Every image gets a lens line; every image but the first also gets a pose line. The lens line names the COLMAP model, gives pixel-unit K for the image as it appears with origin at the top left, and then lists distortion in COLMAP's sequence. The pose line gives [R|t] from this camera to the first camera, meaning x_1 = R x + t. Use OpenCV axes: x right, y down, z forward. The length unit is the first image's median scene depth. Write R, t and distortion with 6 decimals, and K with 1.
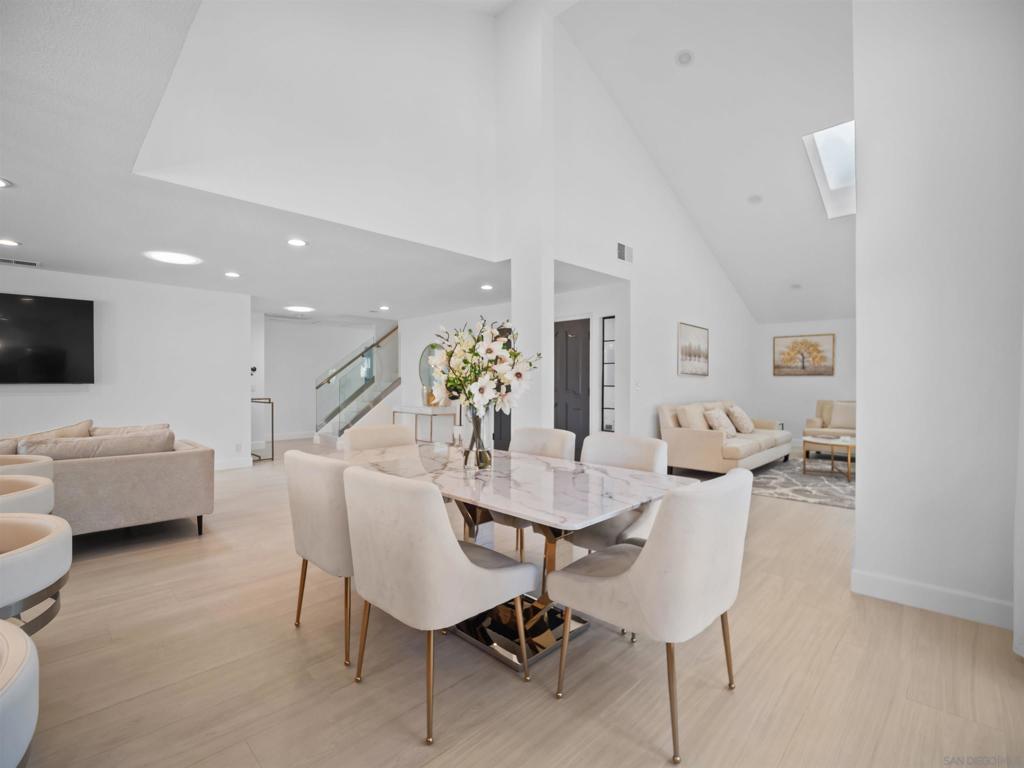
lens RADIAL K [[464.1, 0, 516.9], [0, 464.1, 380.5], [0, 0, 1]] dist [-0.014767, -0.001559]
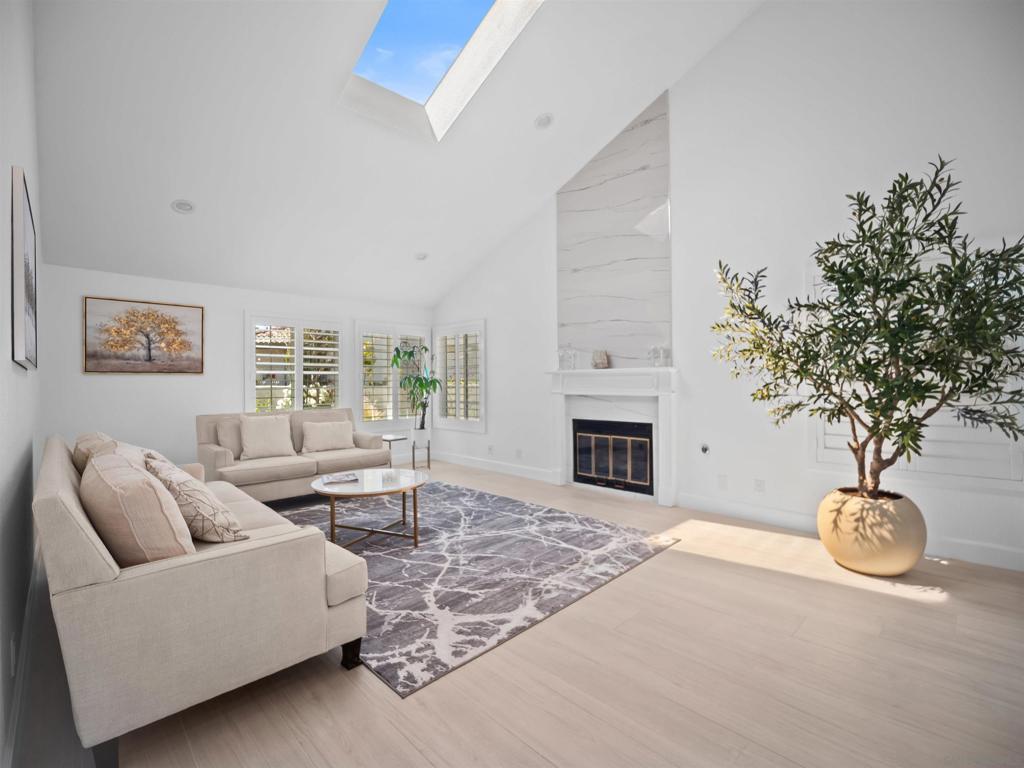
lens RADIAL K [[464.1, 0, 516.9], [0, 464.1, 380.5], [0, 0, 1]] dist [-0.014767, -0.001559]
pose [[0.011303, -0.001086, 0.999936, 0.078093], [0.007034, 0.999975, 0.001007, 0.001250], [-0.999911, 0.007022, 0.011310, 0.667799]]
